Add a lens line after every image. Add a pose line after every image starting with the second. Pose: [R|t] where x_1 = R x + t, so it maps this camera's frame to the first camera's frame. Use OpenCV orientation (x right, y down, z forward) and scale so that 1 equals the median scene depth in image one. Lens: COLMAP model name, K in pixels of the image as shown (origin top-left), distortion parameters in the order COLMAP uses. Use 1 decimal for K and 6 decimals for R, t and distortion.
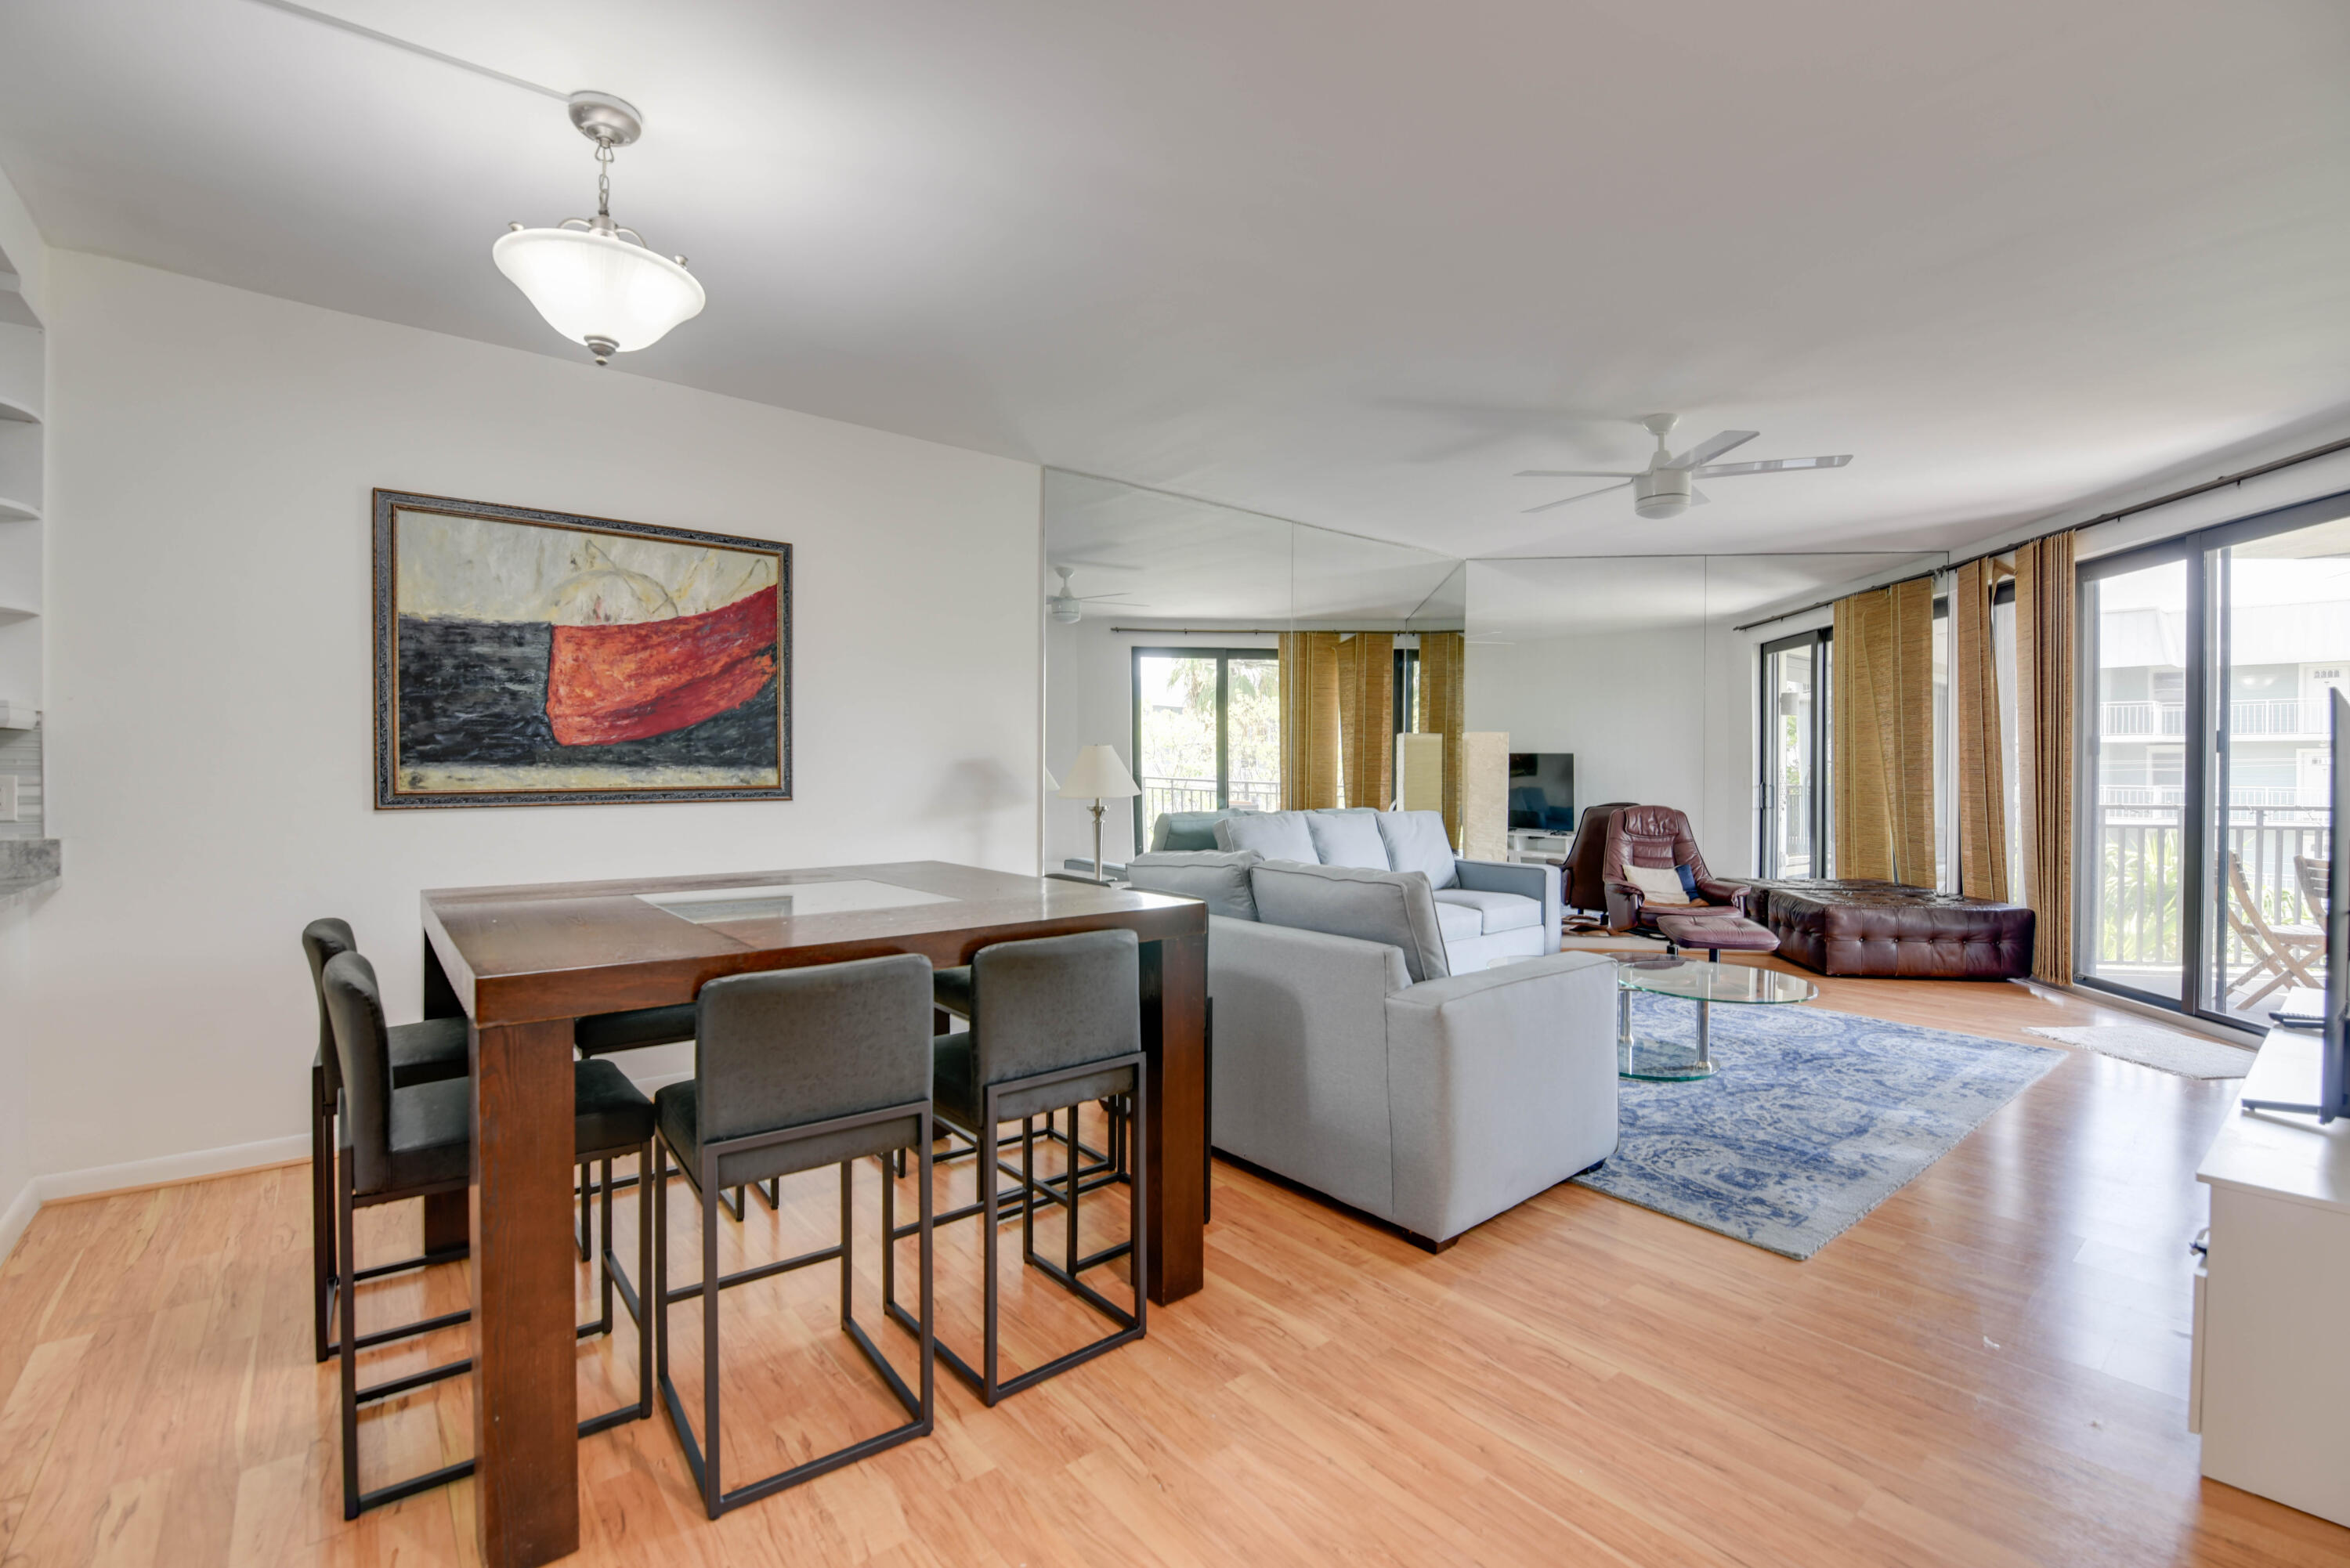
lens RADIAL K [[1026.0, 0, 1173.4], [0, 1026.0, 777.2], [0, 0, 1]] dist [-0.011485, -0.000326]
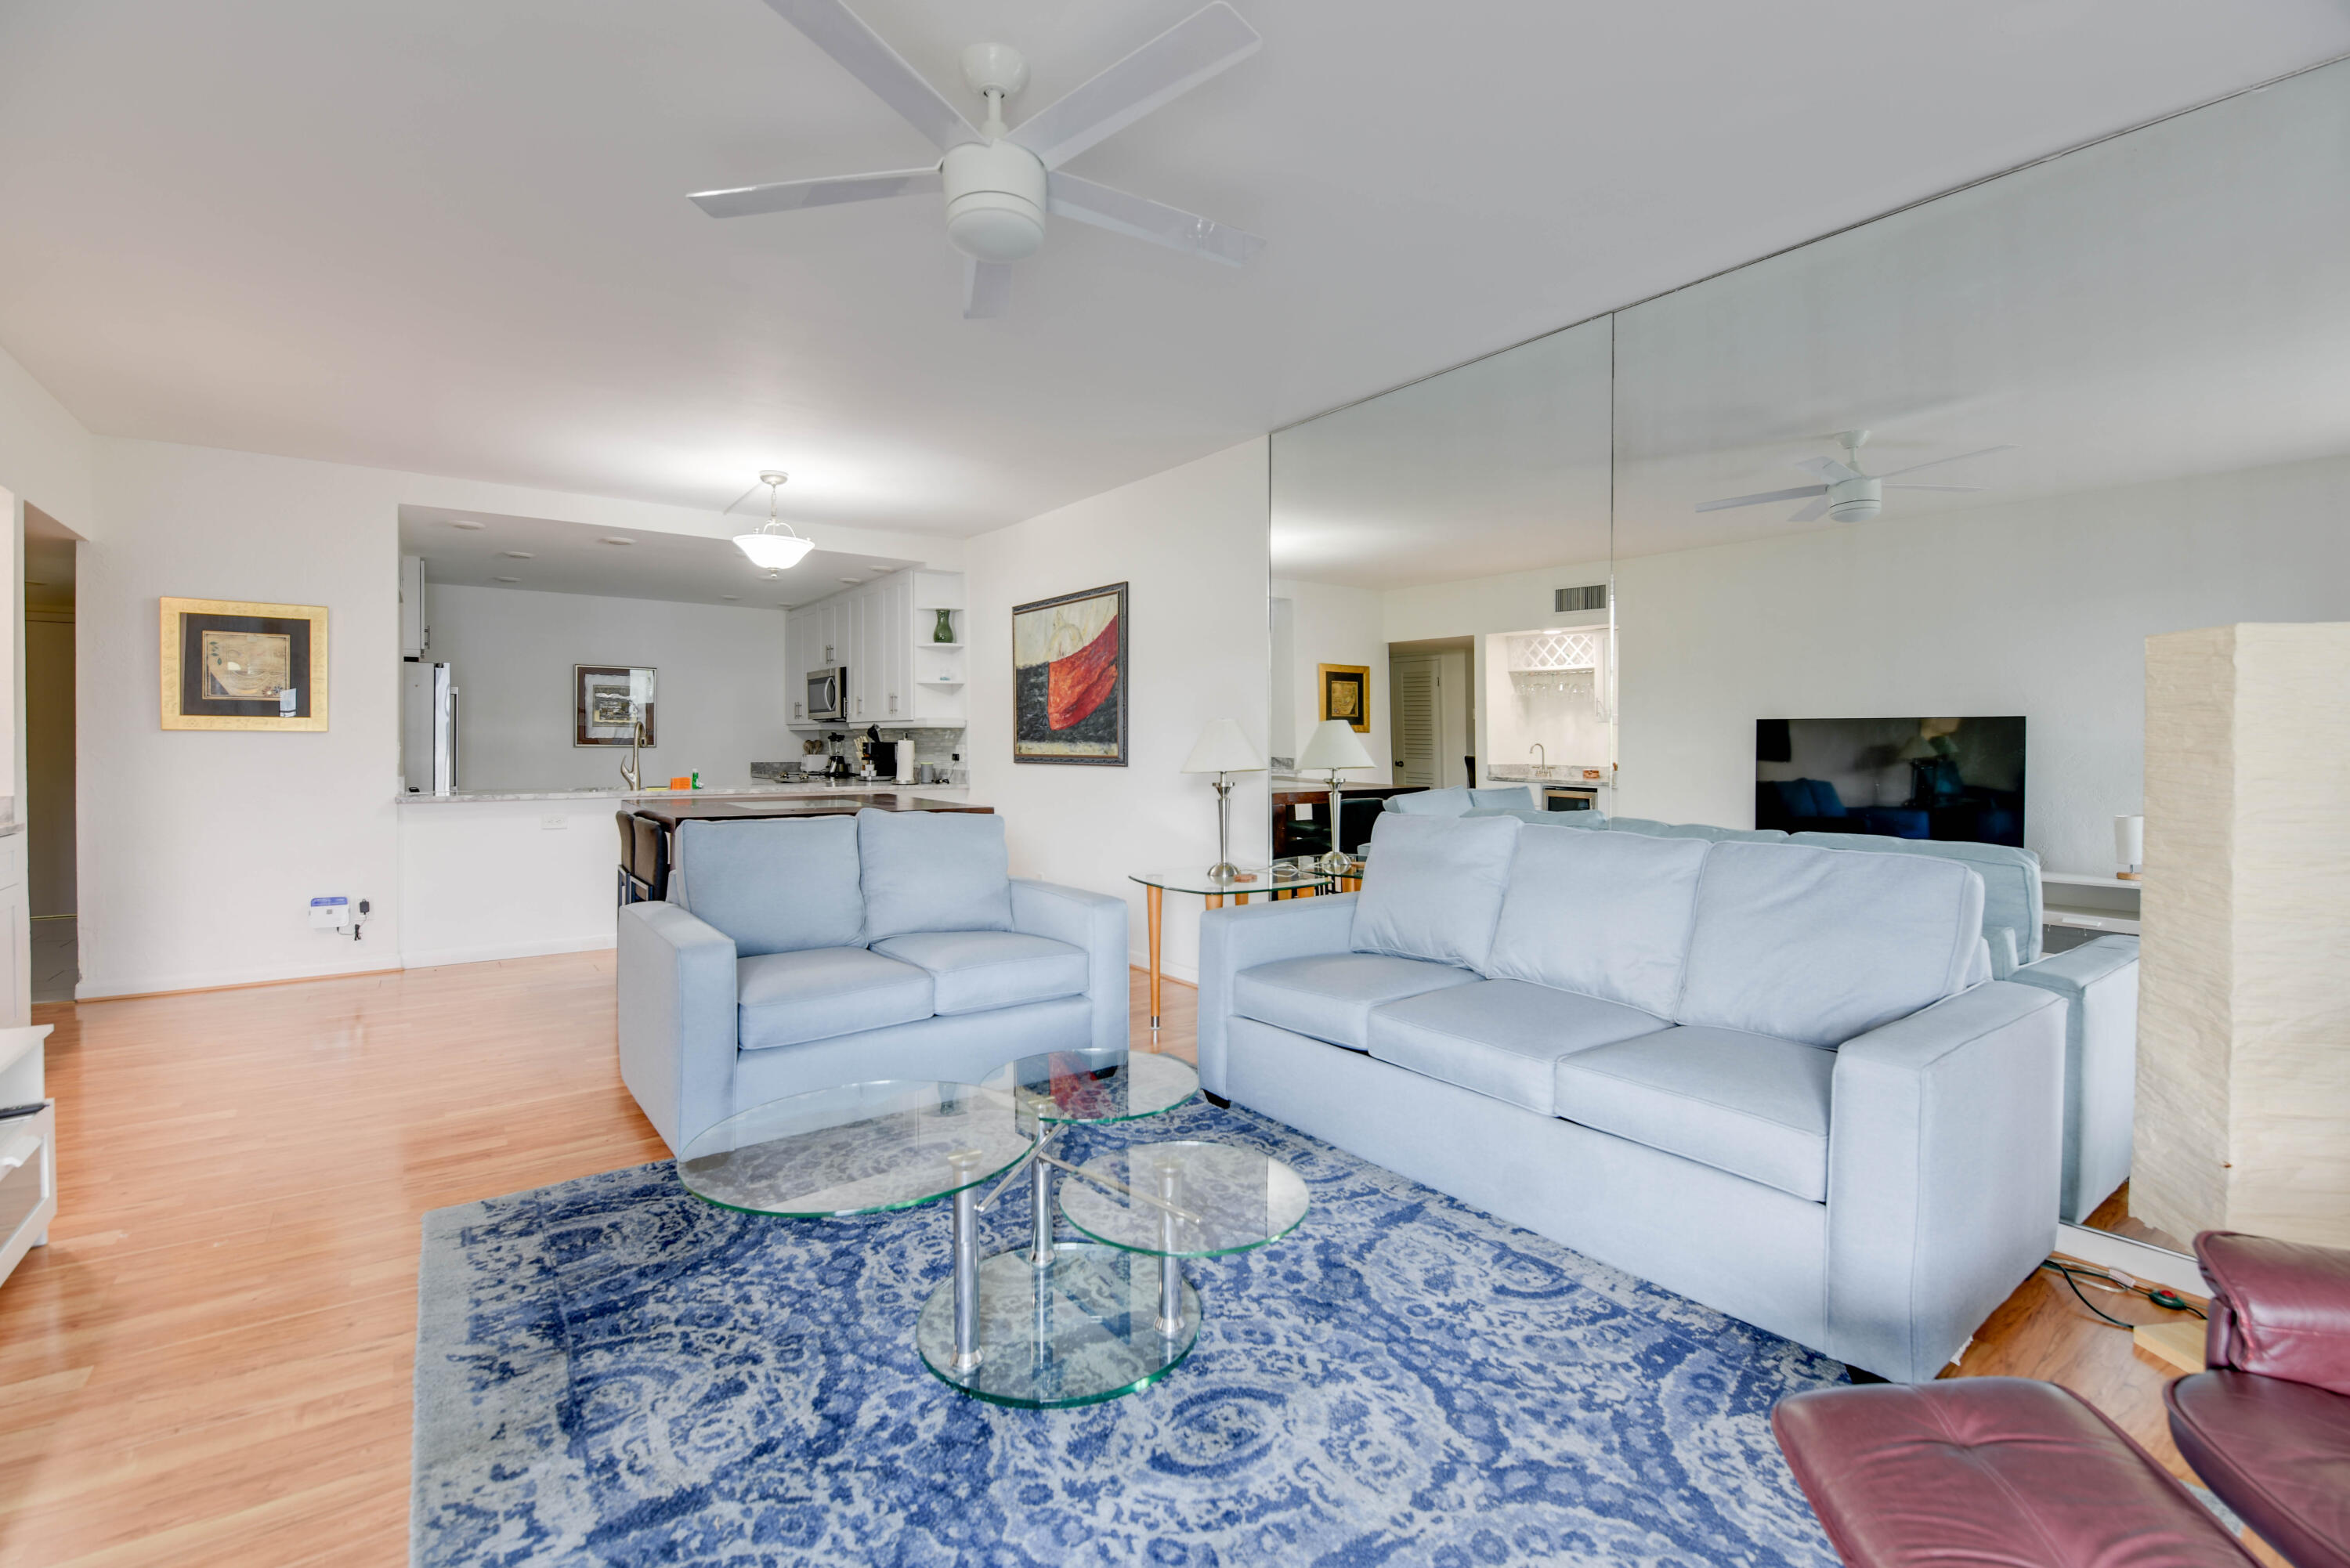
lens RADIAL K [[1026.0, 0, 1173.4], [0, 1026.0, 777.2], [0, 0, 1]] dist [-0.011485, -0.000326]
pose [[-0.052802, 0.031597, -0.998105, 1.032501], [-0.015903, 0.999346, 0.032477, -0.010510], [0.998478, 0.017588, -0.052265, 1.170536]]
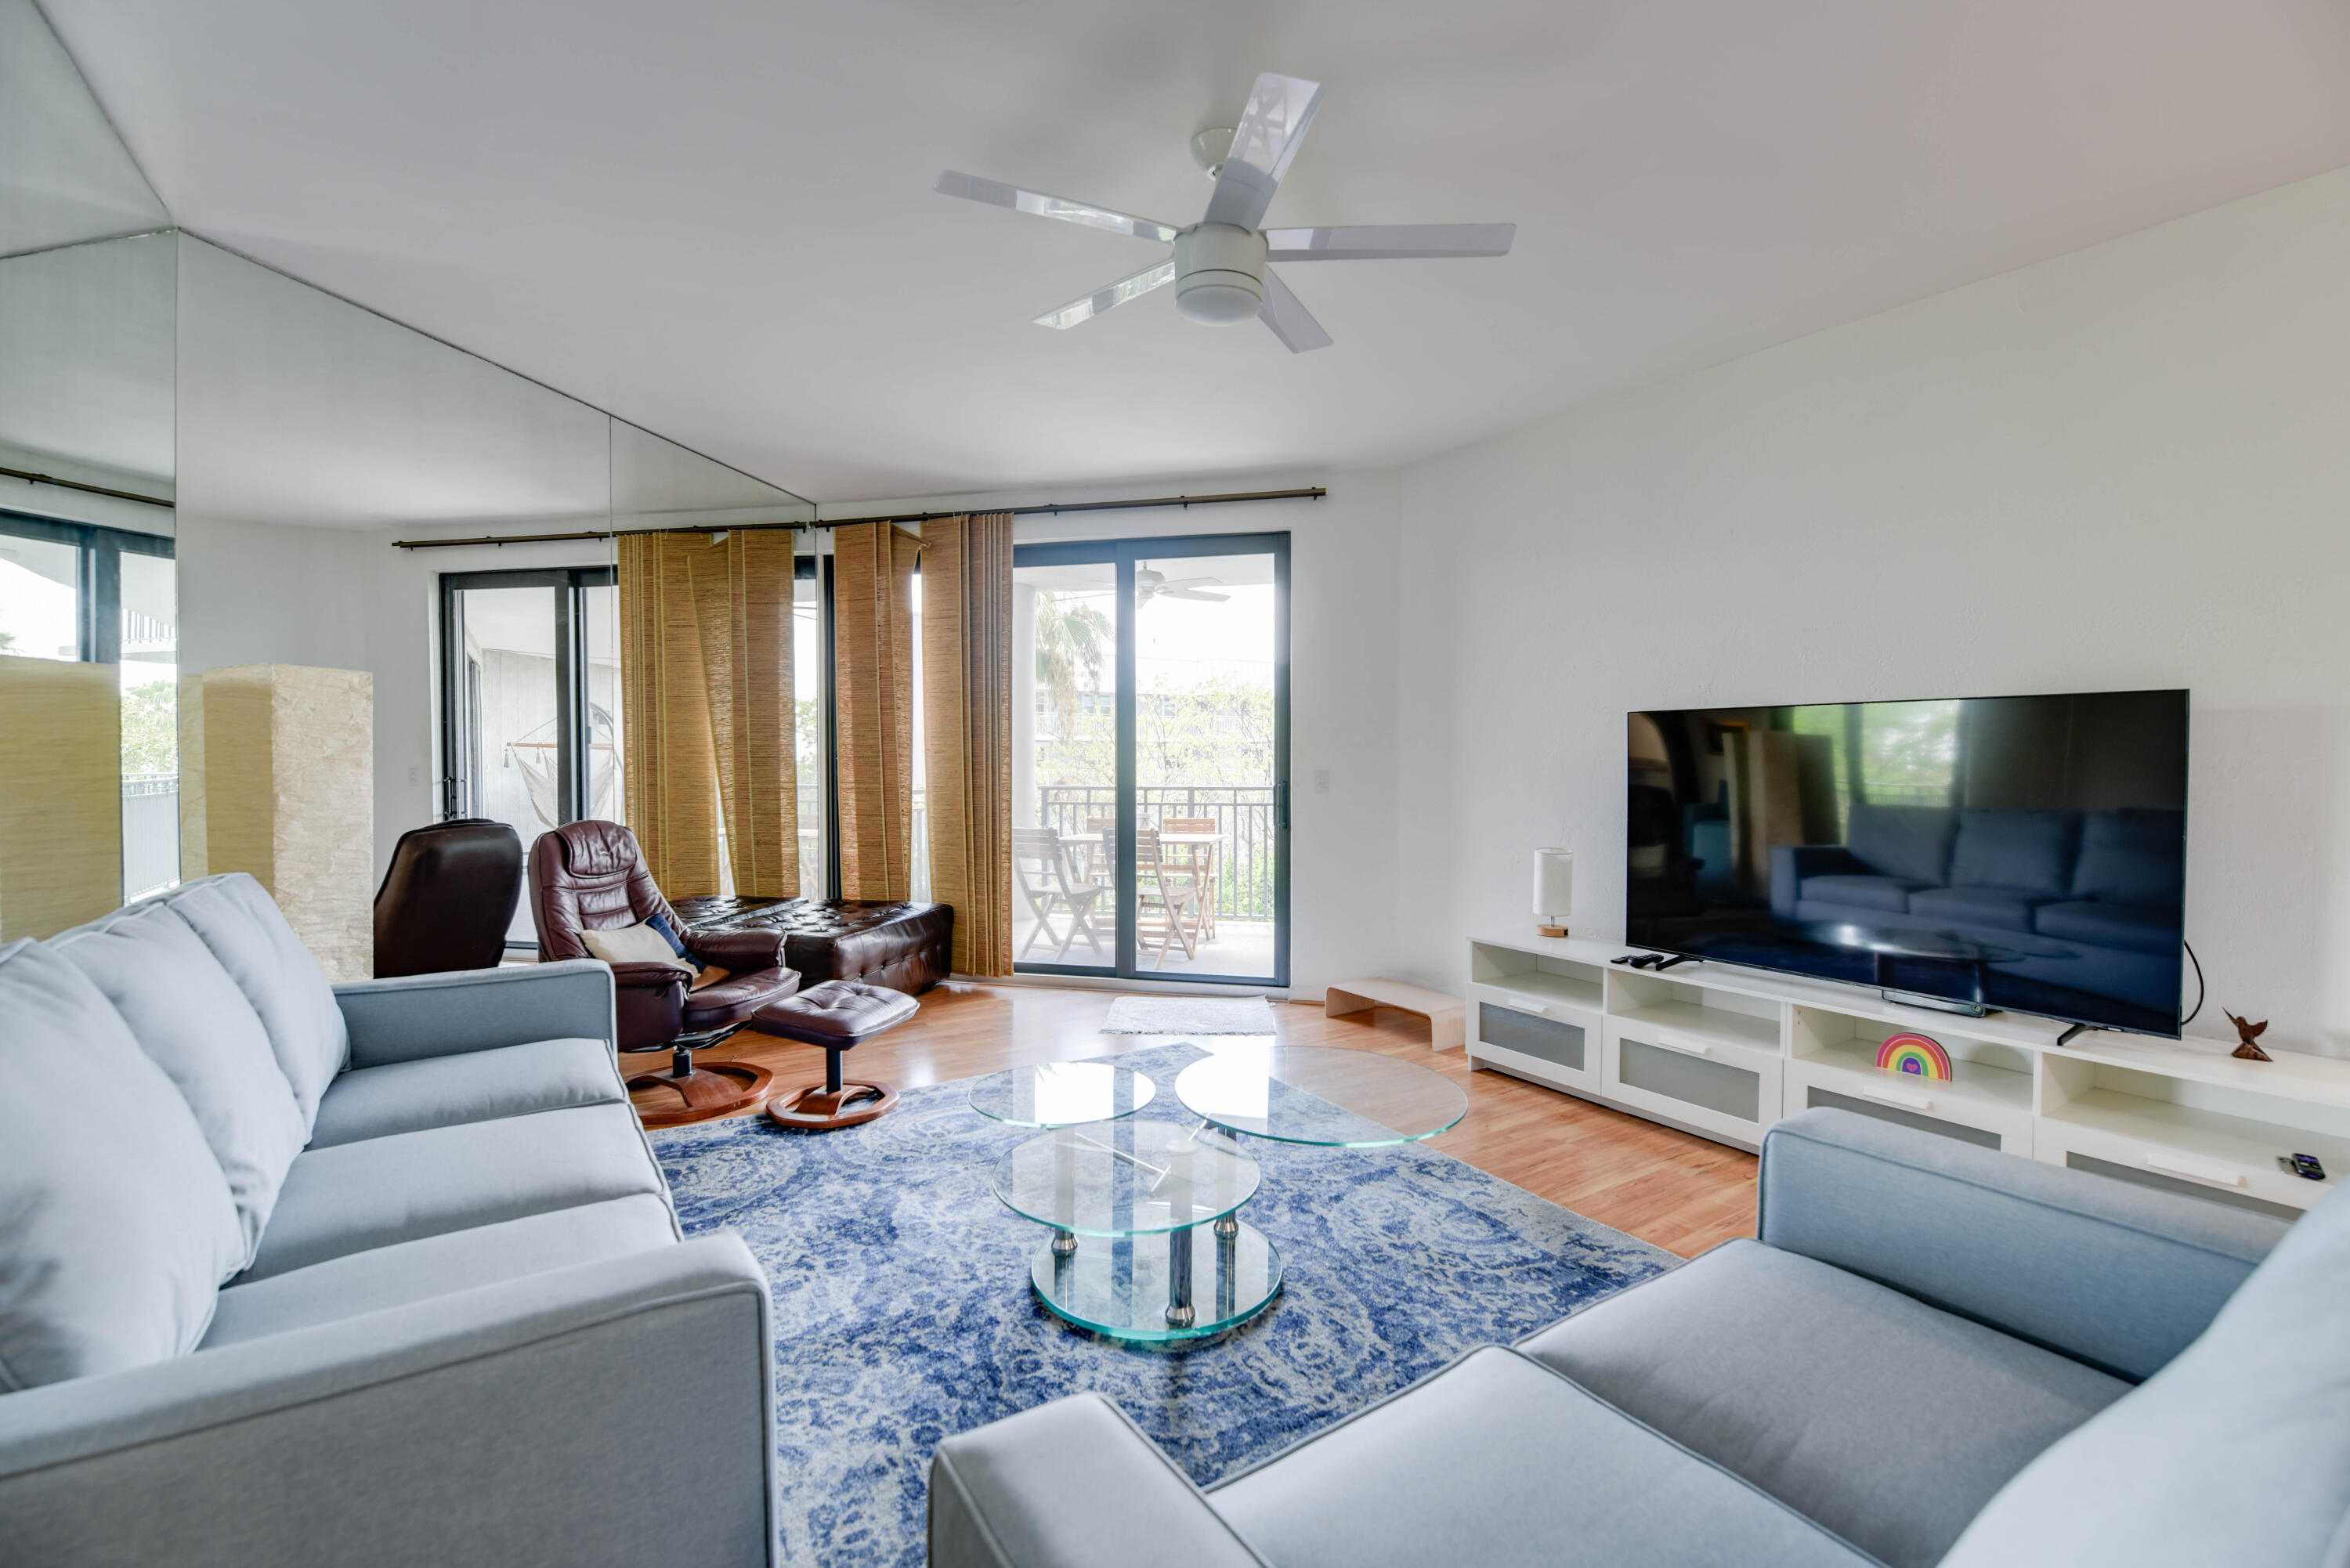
lens RADIAL K [[1026.0, 0, 1173.4], [0, 1026.0, 777.2], [0, 0, 1]] dist [-0.011485, -0.000326]
pose [[0.110835, -0.024111, 0.993546, -0.115375], [0.010529, 0.999678, 0.023085, -0.012343], [-0.993783, 0.007903, 0.111054, 1.004646]]
